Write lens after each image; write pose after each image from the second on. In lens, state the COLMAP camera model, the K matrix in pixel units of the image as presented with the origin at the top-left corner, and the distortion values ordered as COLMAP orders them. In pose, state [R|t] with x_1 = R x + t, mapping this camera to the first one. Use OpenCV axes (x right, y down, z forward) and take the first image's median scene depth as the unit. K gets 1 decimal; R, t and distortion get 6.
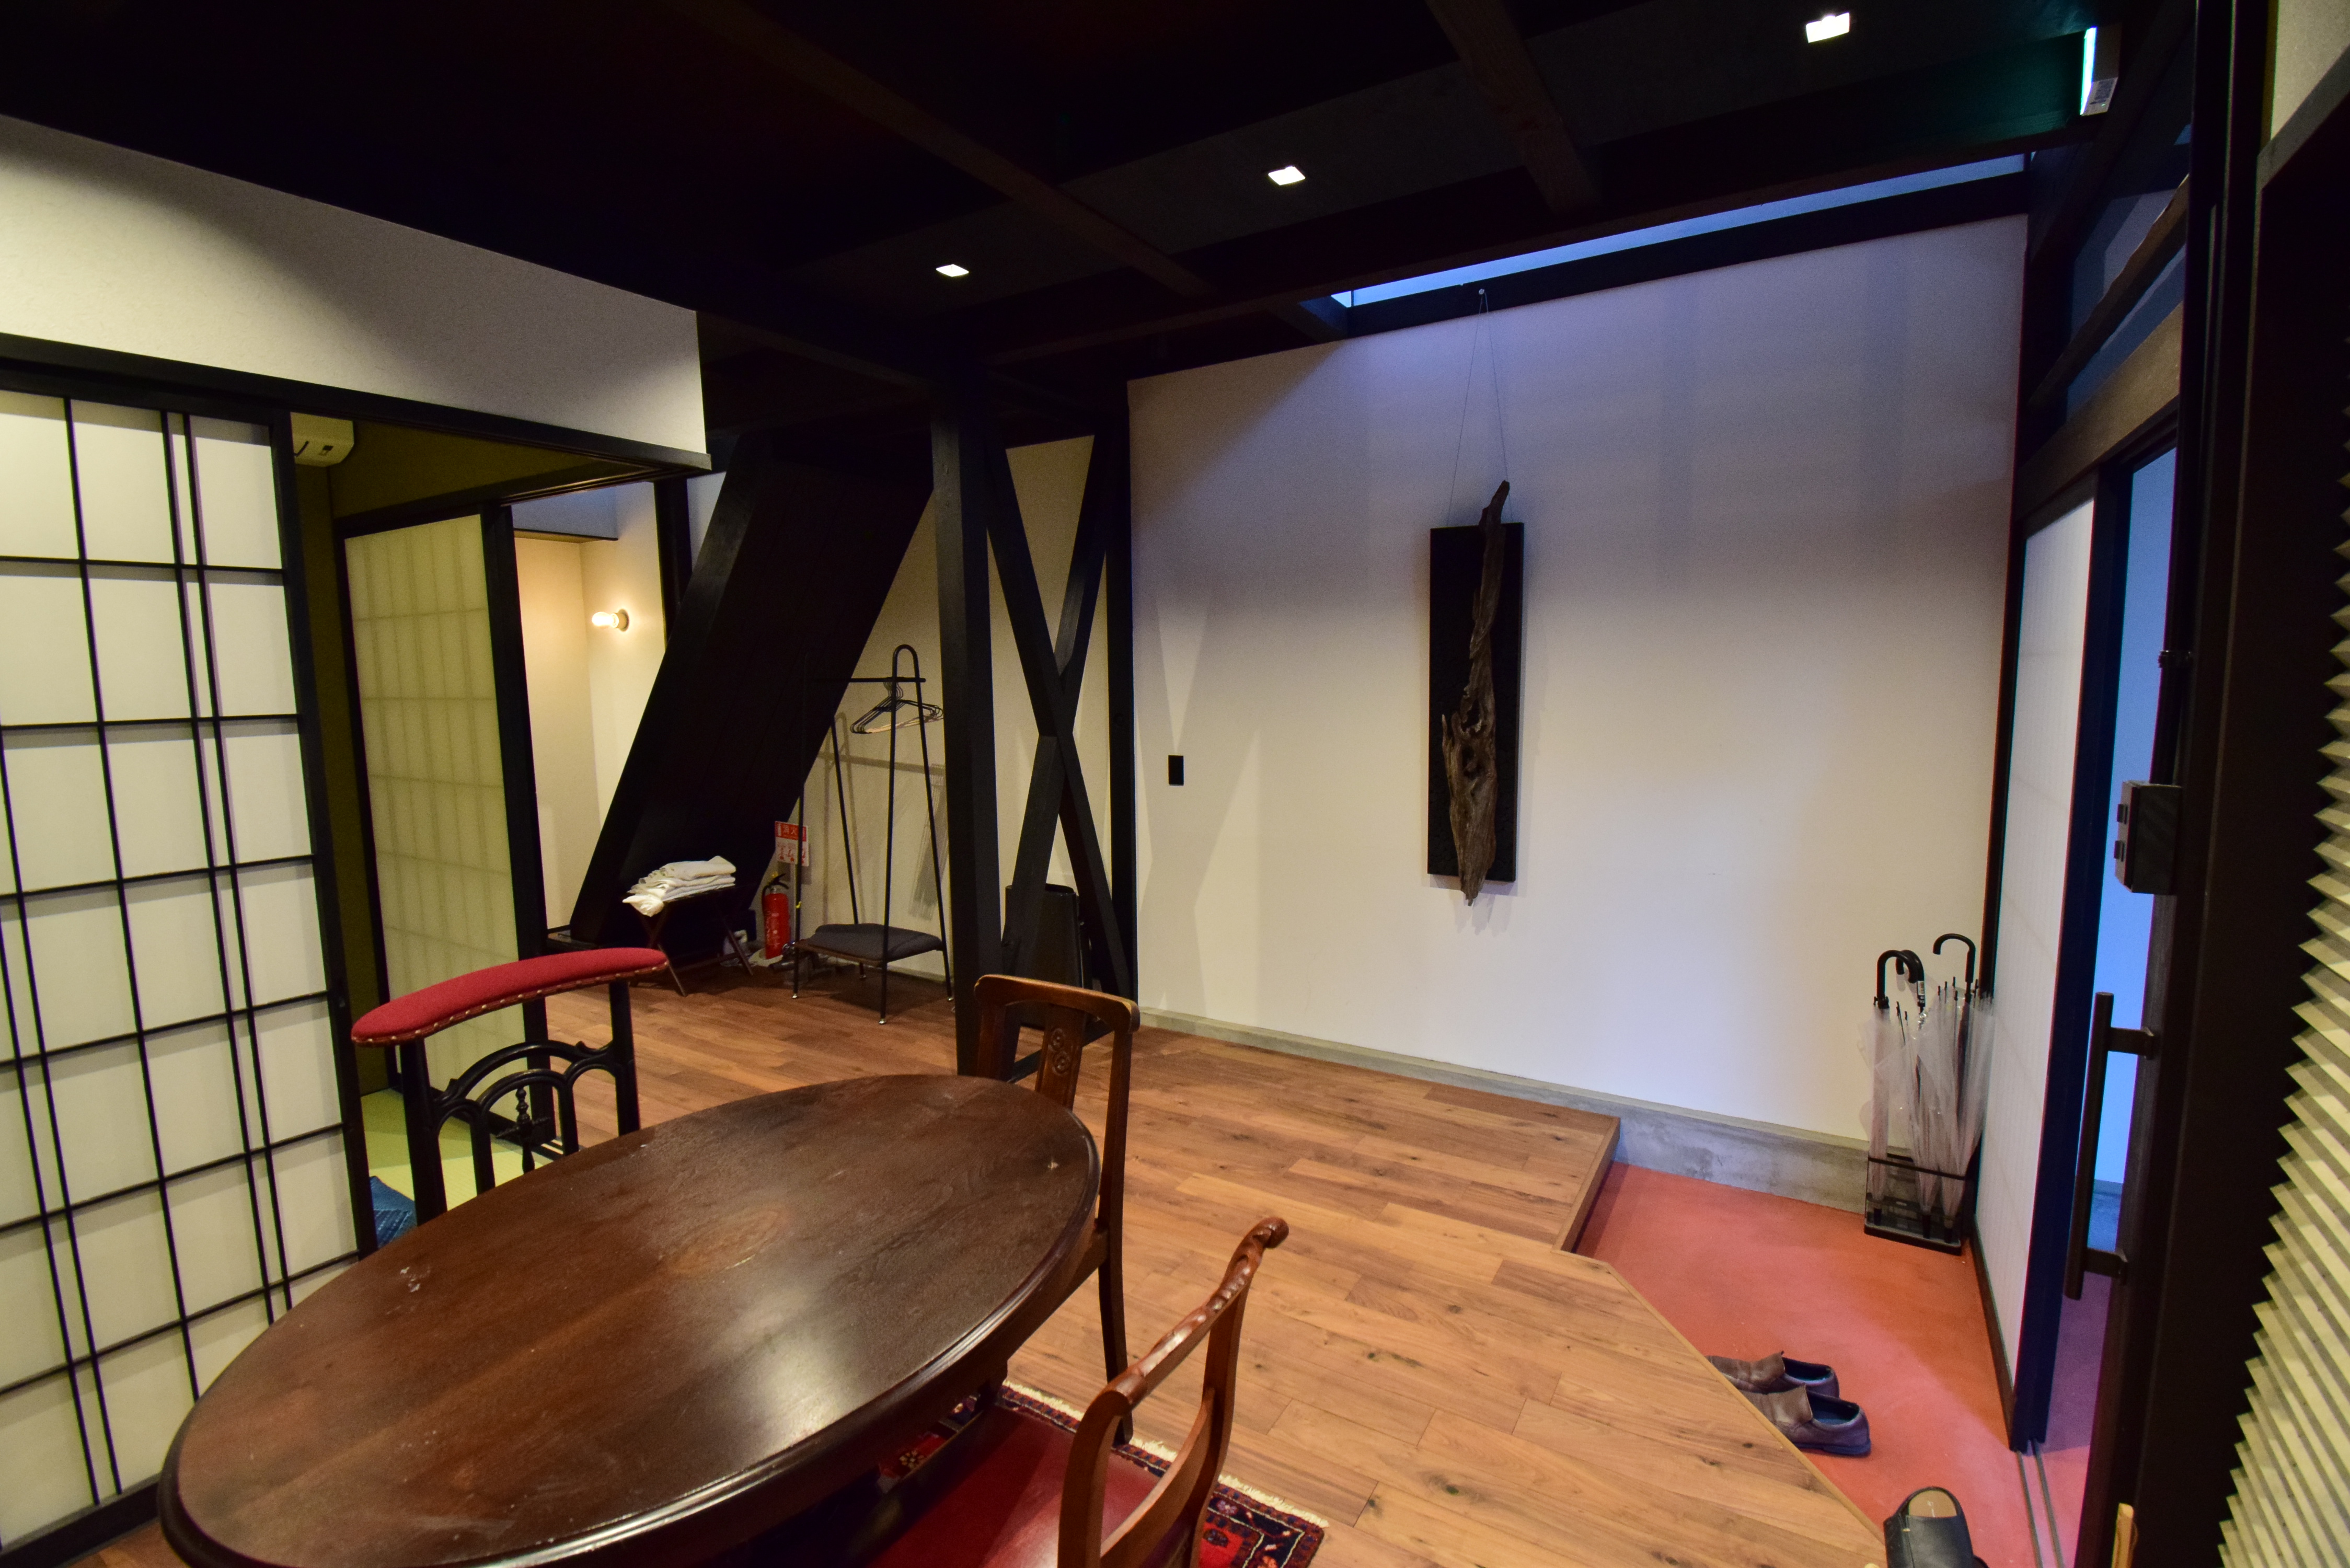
lens RADIAL K [[1033.5, 0, 1175.0], [0, 1033.5, 784.0], [0, 0, 1]] dist [-0.000846, -0.025118]
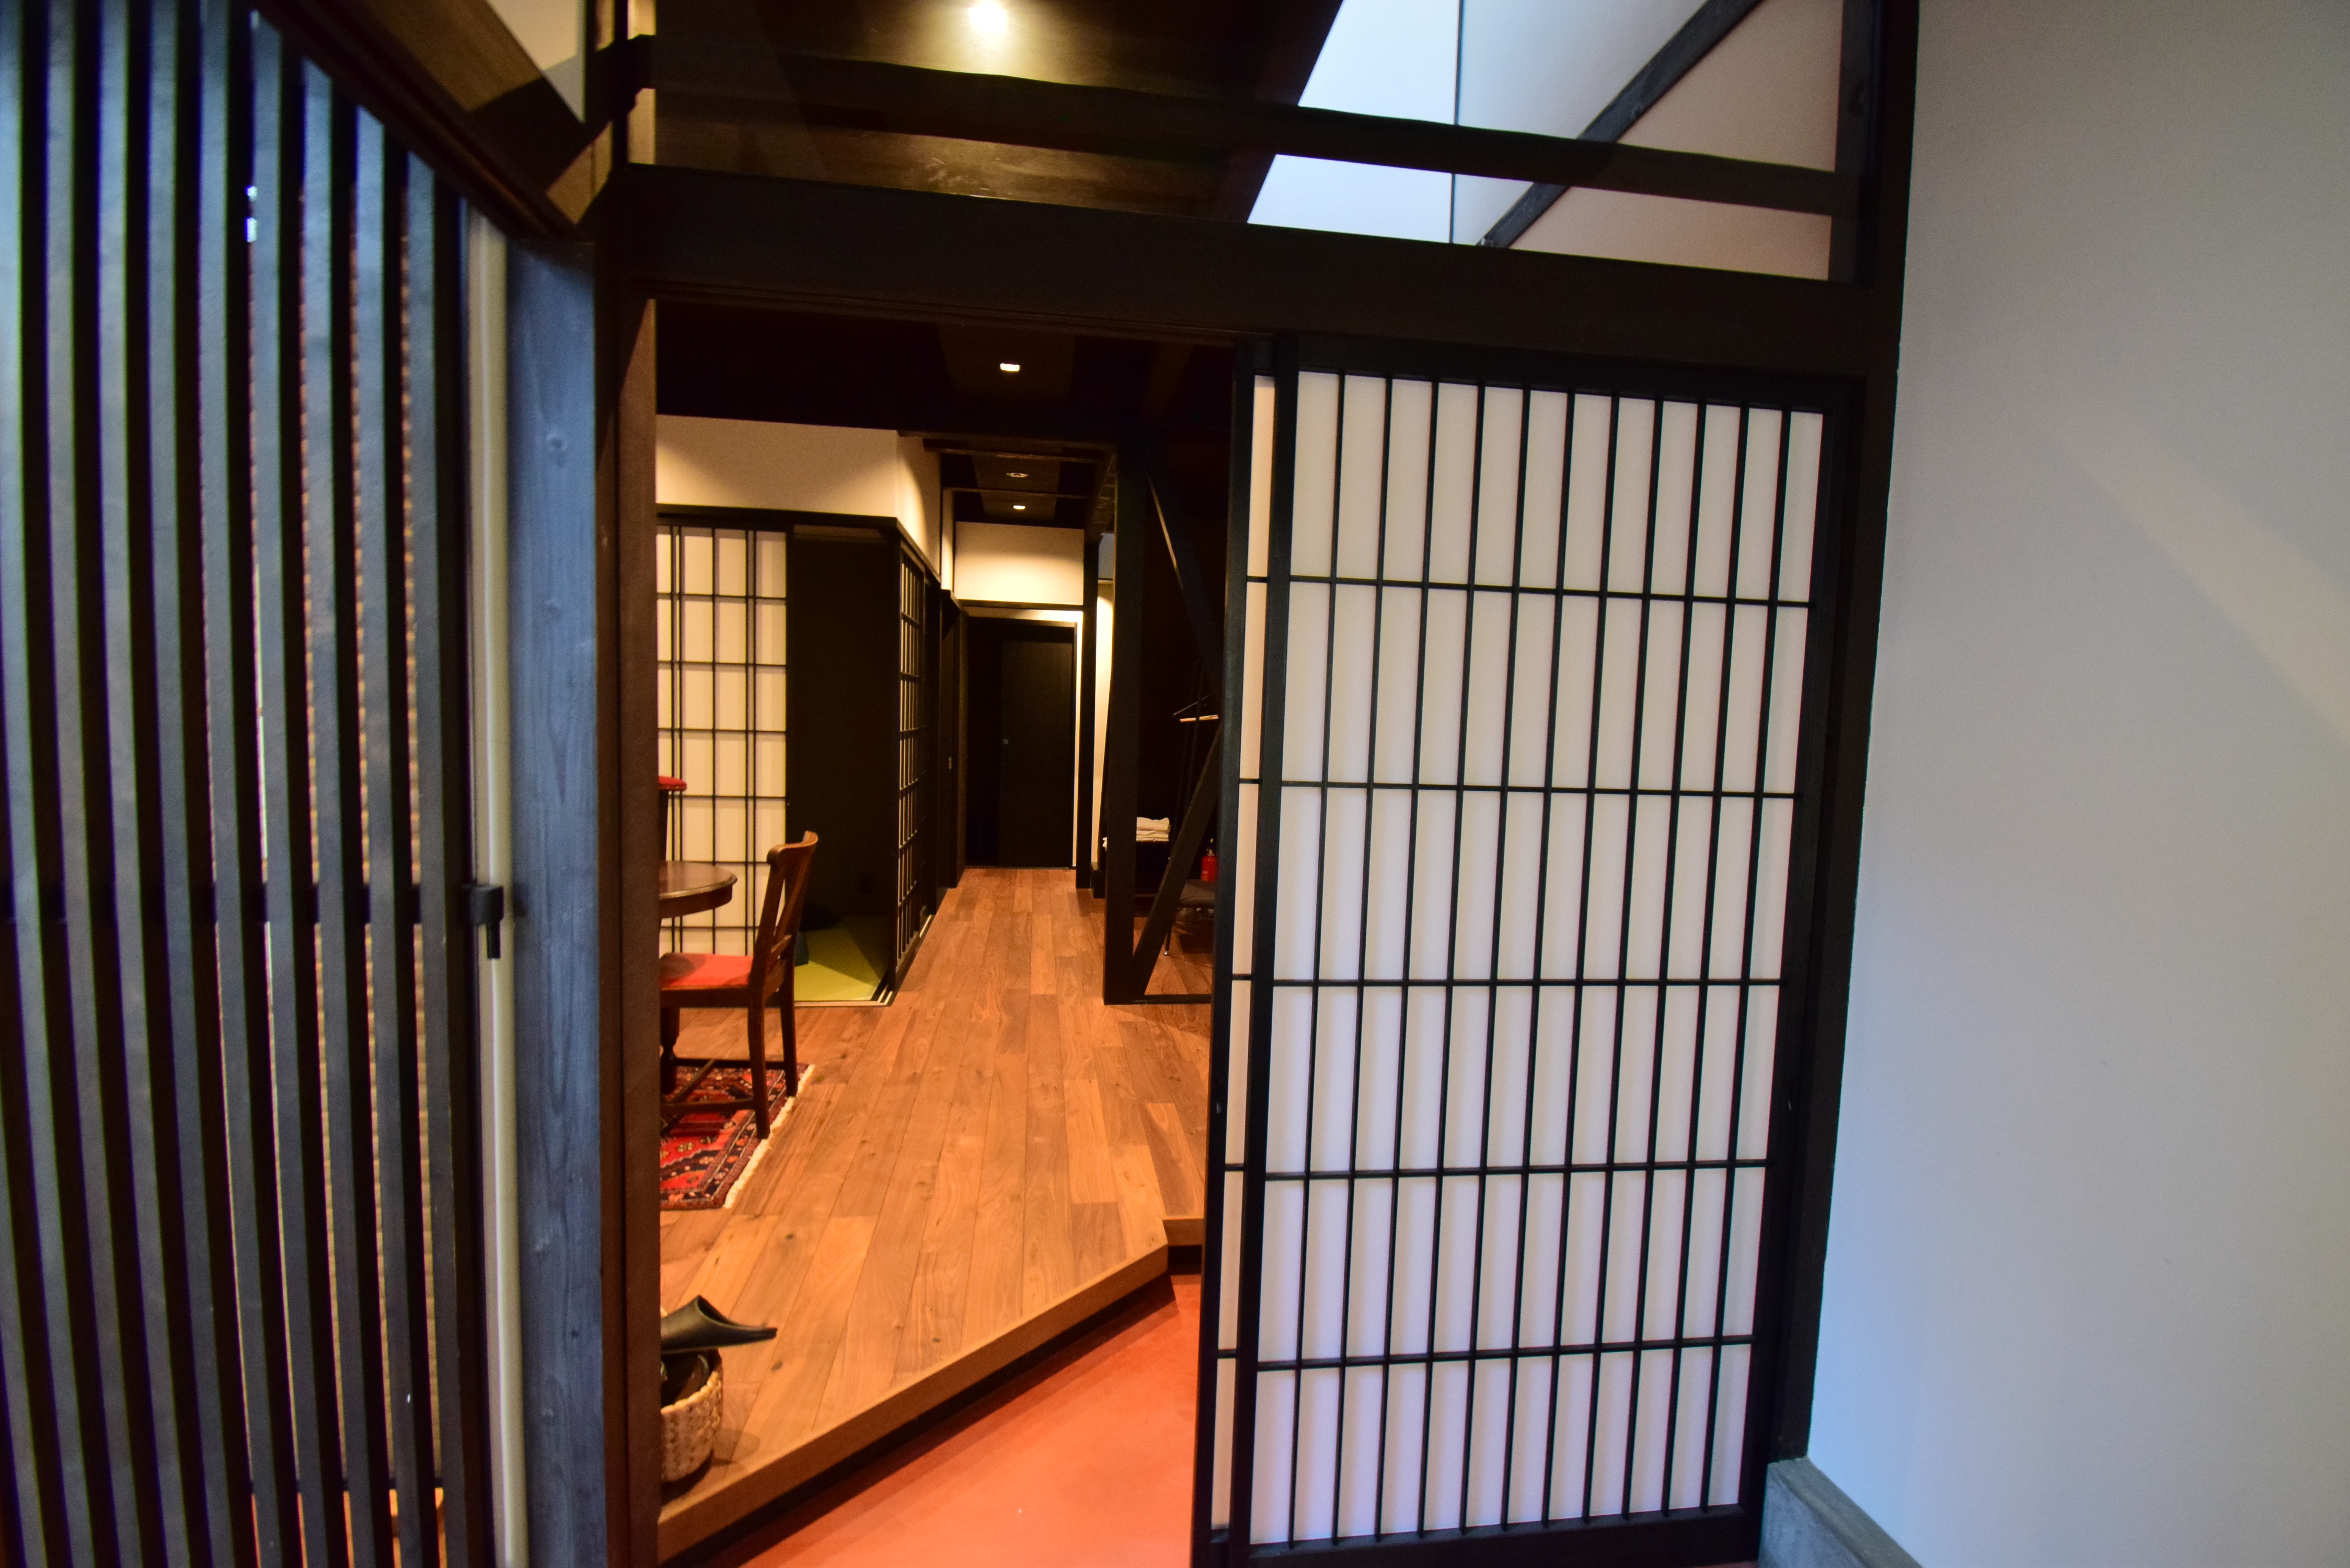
lens RADIAL K [[1037.4, 0, 1186.7], [0, 1037.4, 786.1], [0, 0, 1]] dist [0.018088, -0.024935]
pose [[0.641860, 0.090306, -0.761486, 0.862536], [-0.123645, 0.992235, 0.013450, 0.014976], [0.756788, 0.085521, 0.648042, 0.253515]]
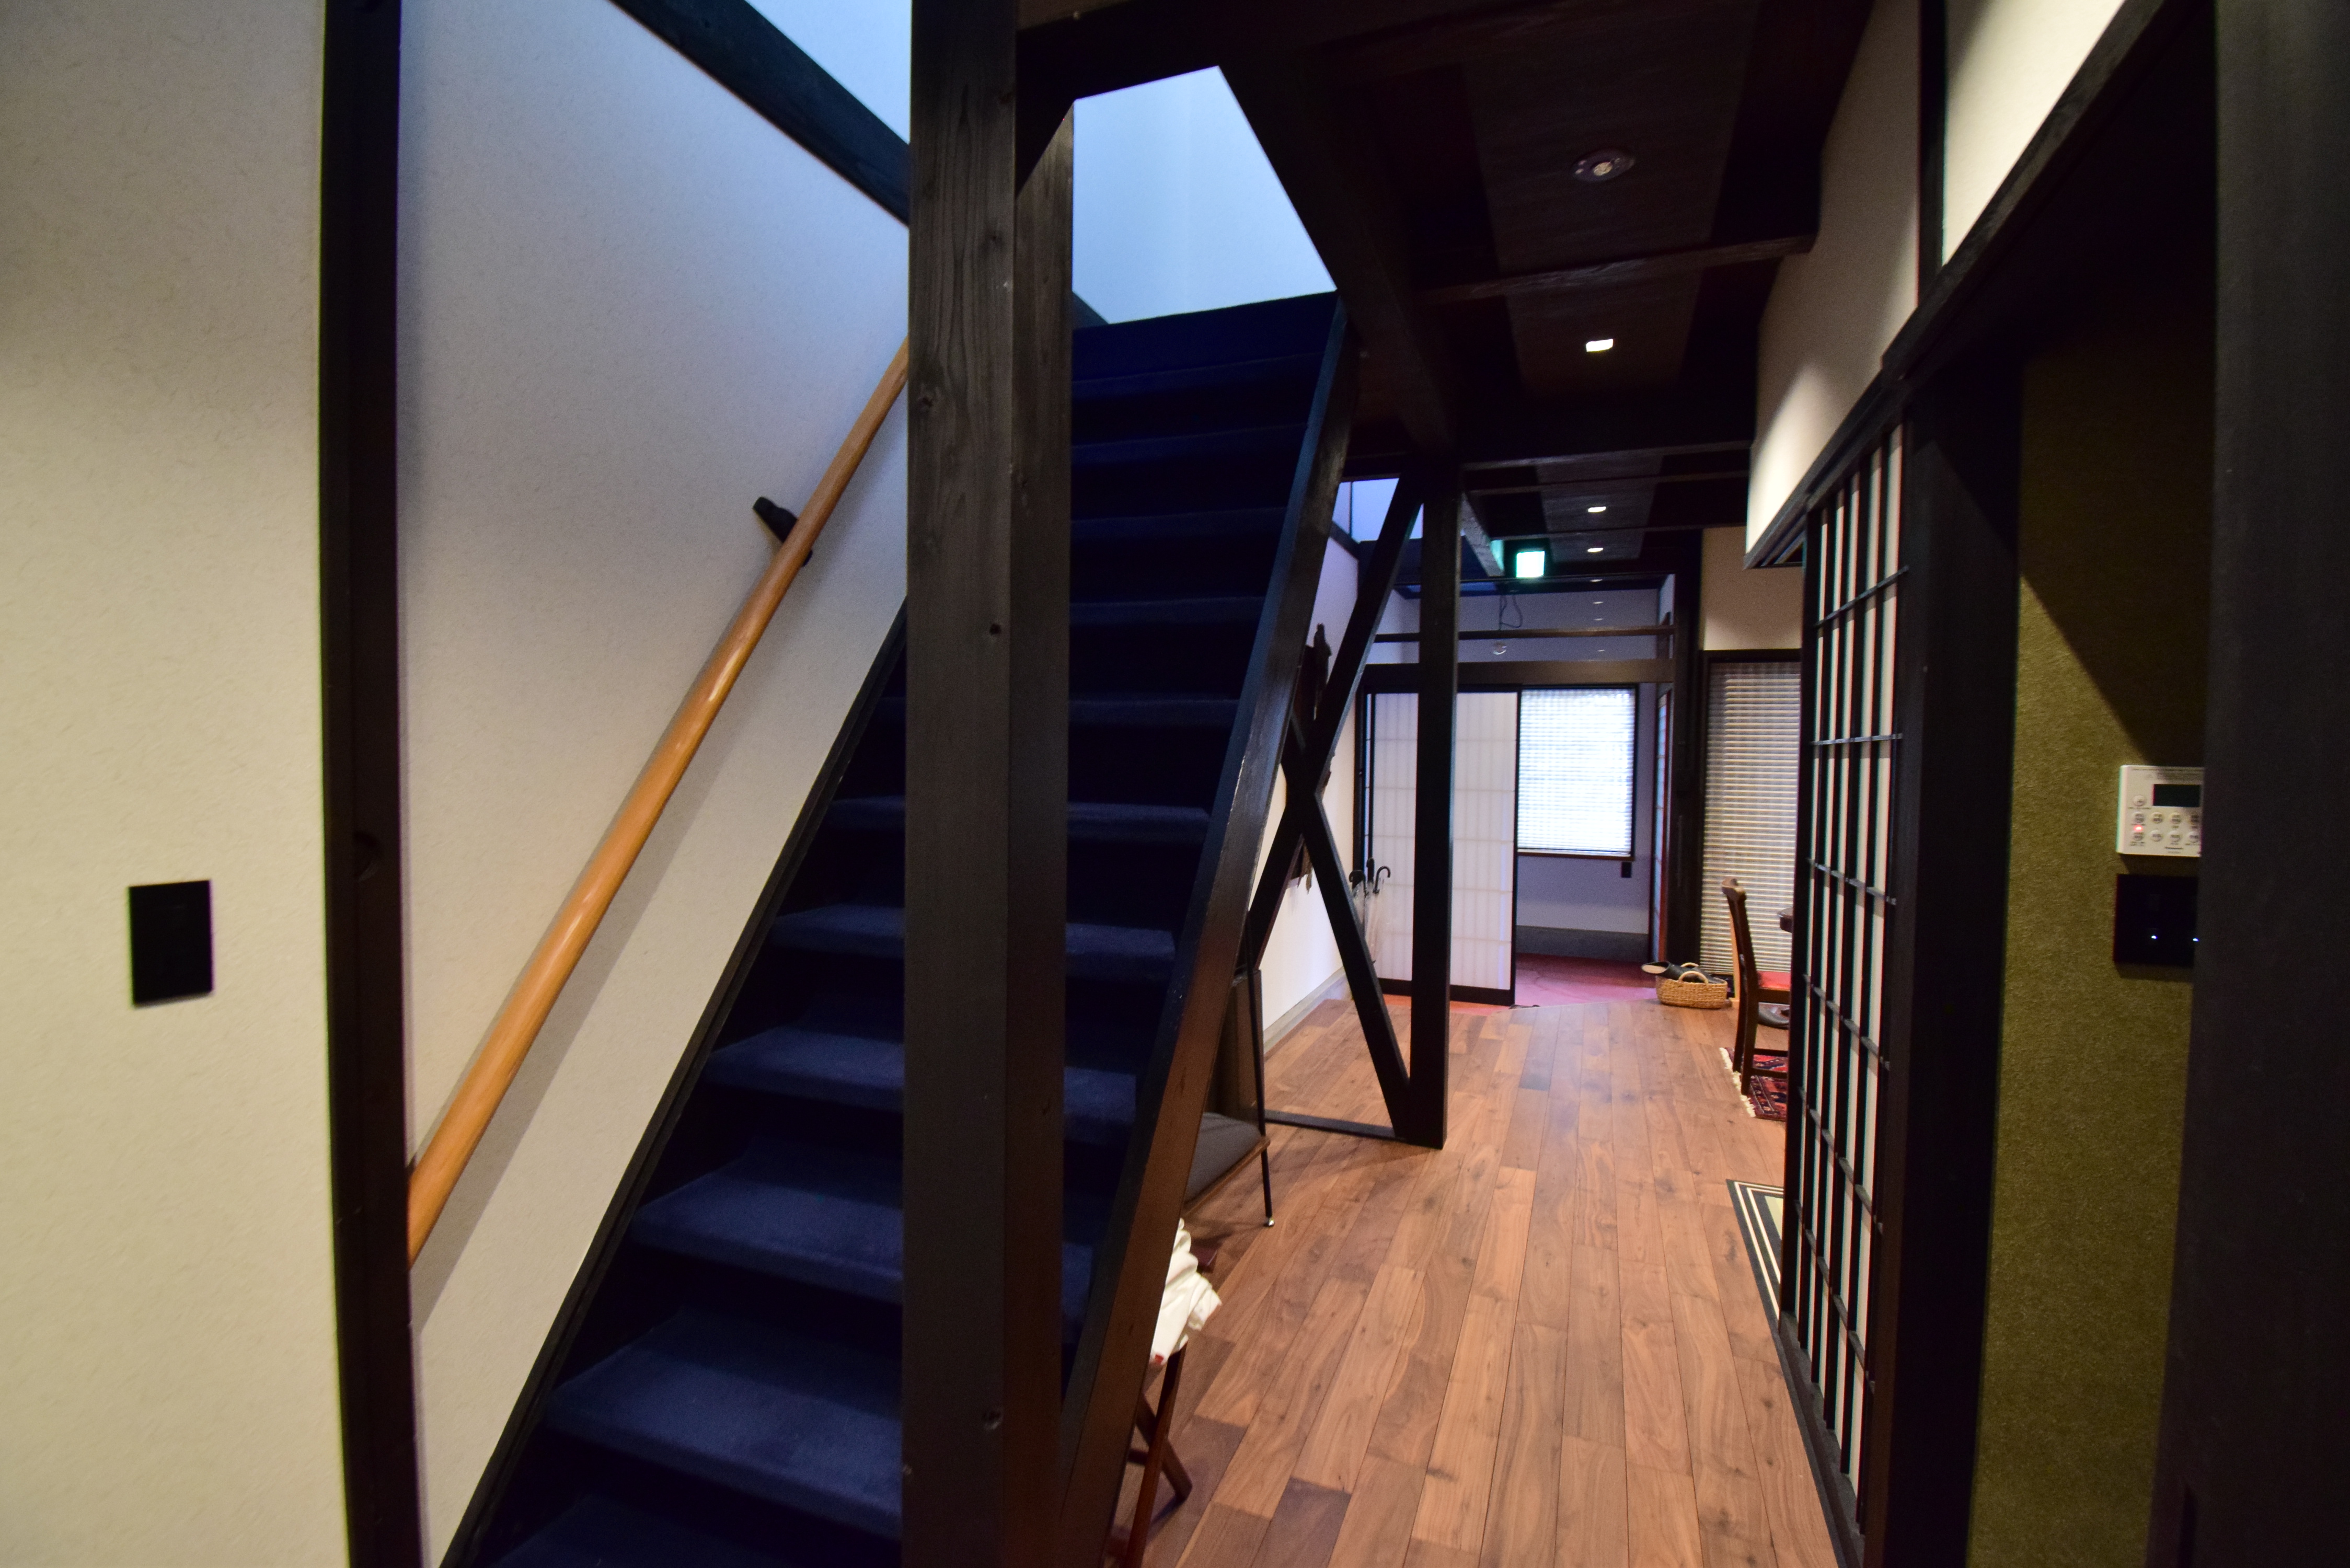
lens RADIAL K [[1039.2, 0, 1192.2], [0, 1039.2, 781.0], [0, 0, 1]] dist [0.020657, -0.025515]
pose [[-0.185525, -0.012522, 0.982560, -1.242481], [0.092310, 0.995275, 0.030113, -0.114972], [-0.978294, 0.096286, -0.183492, 1.502239]]
